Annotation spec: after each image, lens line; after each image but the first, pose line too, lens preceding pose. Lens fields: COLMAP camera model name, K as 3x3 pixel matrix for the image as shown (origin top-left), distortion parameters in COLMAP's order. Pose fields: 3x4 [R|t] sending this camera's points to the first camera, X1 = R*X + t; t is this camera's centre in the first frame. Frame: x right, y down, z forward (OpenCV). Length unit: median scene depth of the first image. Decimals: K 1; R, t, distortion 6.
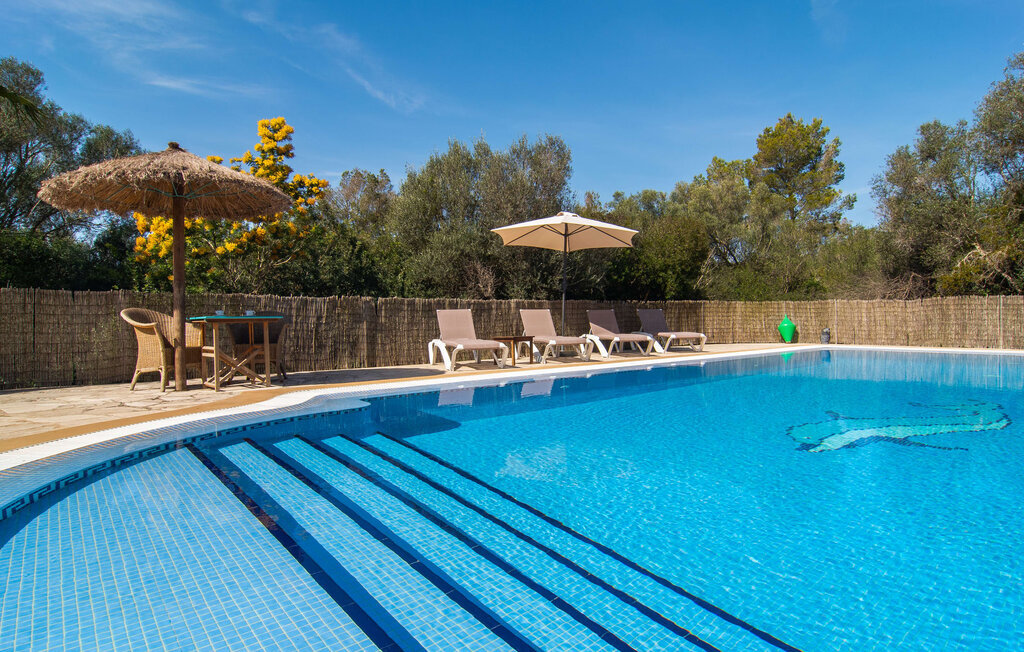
lens RADIAL K [[588.7, 0, 496.8], [0, 588.7, 315.8], [0, 0, 1]] dist [-0.005701, 0.001314]
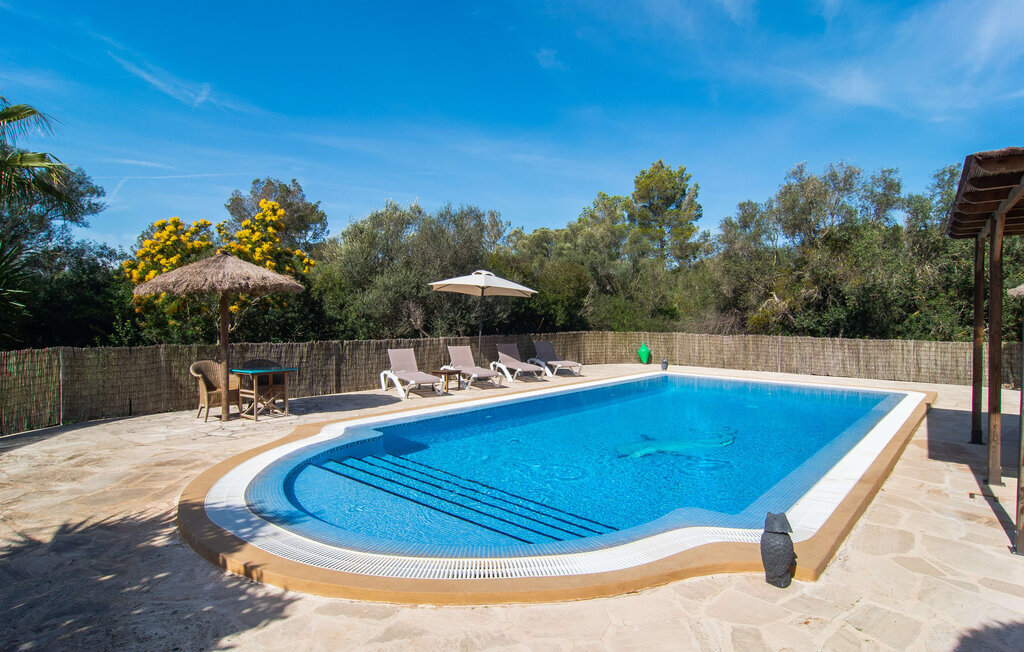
lens RADIAL K [[570.8, 0, 507.0], [0, 570.8, 322.8], [0, 0, 1]] dist [-0.002619, 0.000911]
pose [[0.981739, 0.015203, 0.189624, -0.060554], [-0.017738, 0.999775, 0.011676, -0.065023], [-0.189403, -0.014826, 0.981787, -0.229706]]
